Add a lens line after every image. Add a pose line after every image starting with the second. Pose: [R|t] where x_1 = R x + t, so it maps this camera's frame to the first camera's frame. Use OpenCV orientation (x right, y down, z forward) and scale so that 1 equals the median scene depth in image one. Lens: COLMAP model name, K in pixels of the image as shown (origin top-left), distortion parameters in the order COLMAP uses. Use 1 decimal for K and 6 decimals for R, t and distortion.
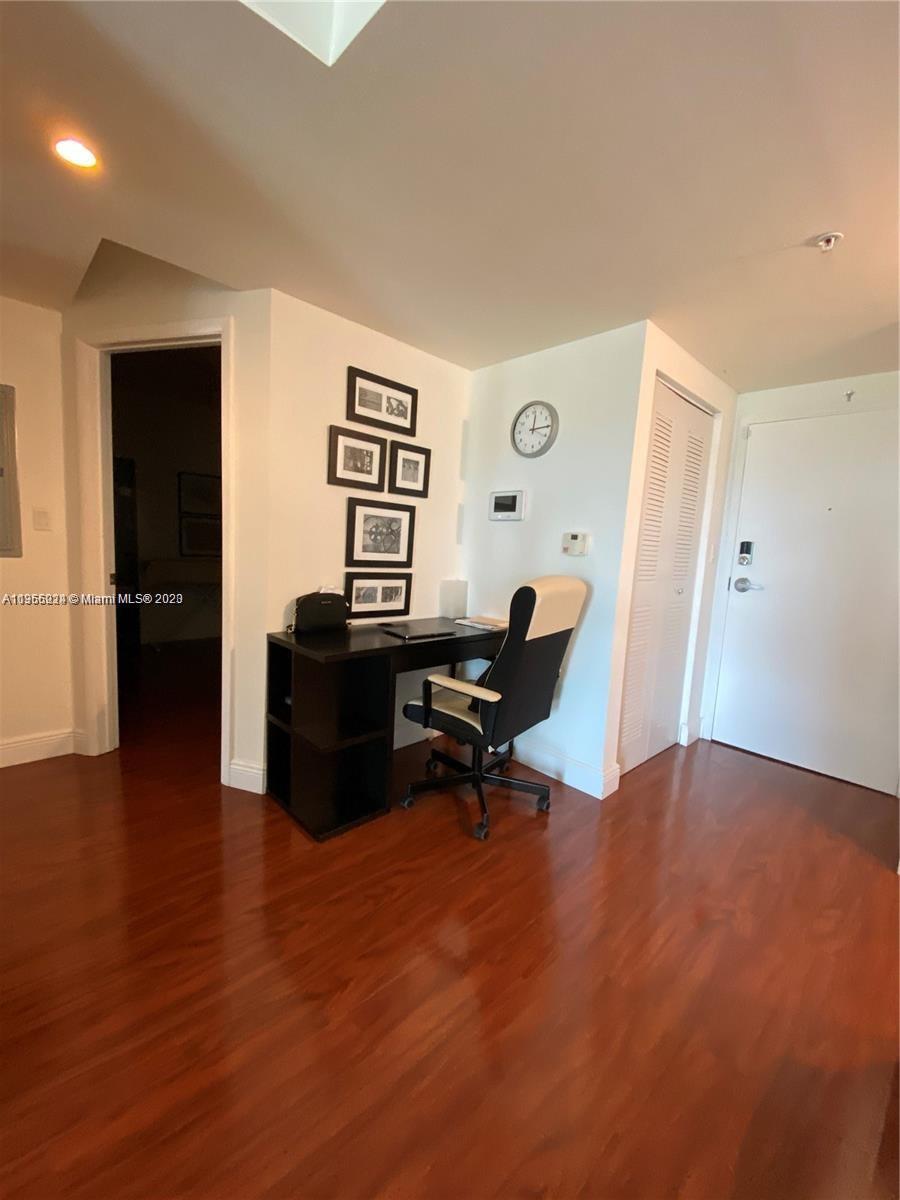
lens RADIAL K [[485.8, 0, 443.6], [0, 485.8, 604.7], [0, 0, 1]] dist [0.014026, -0.016136]
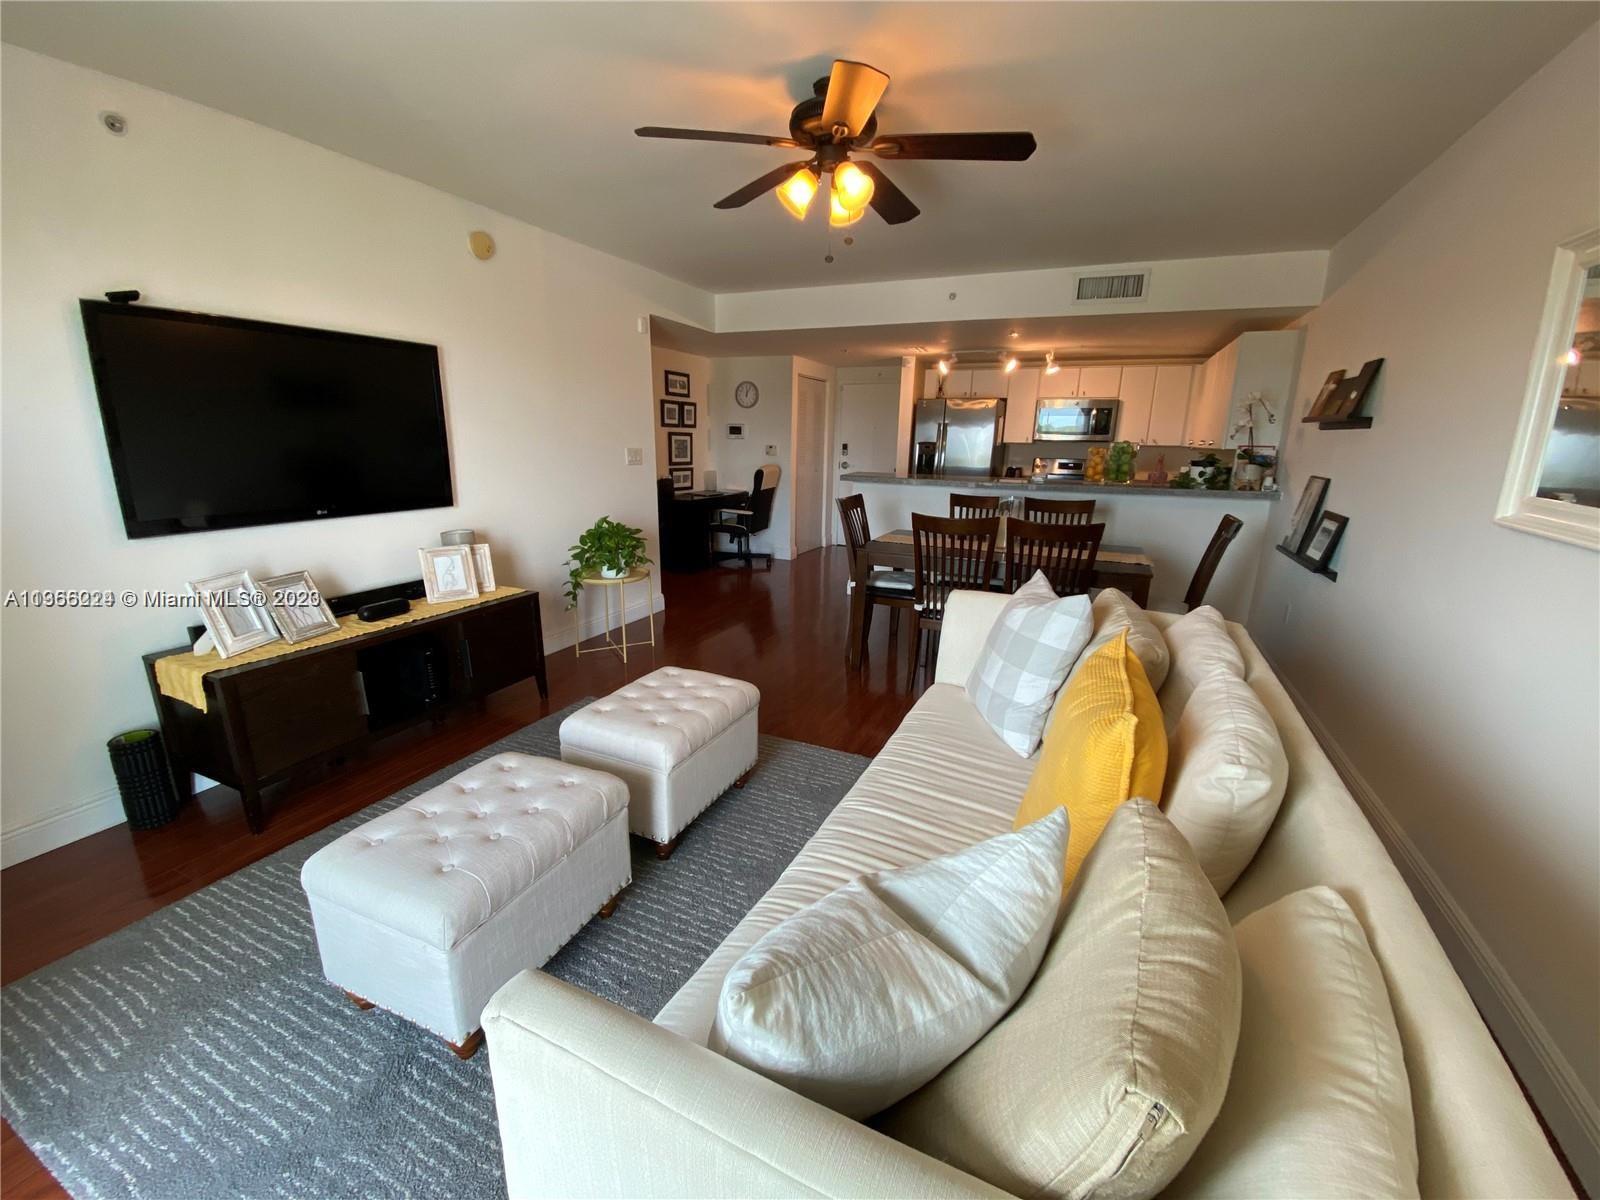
lens RADIAL K [[647.8, 0, 797.7], [0, 647.8, 603.2], [0, 0, 1]] dist [0.014026, -0.016136]
pose [[0.924156, -0.127016, 0.360280, -0.737564], [0.071611, 0.983988, 0.163213, 0.084759], [-0.375242, -0.125034, 0.918455, -1.771816]]
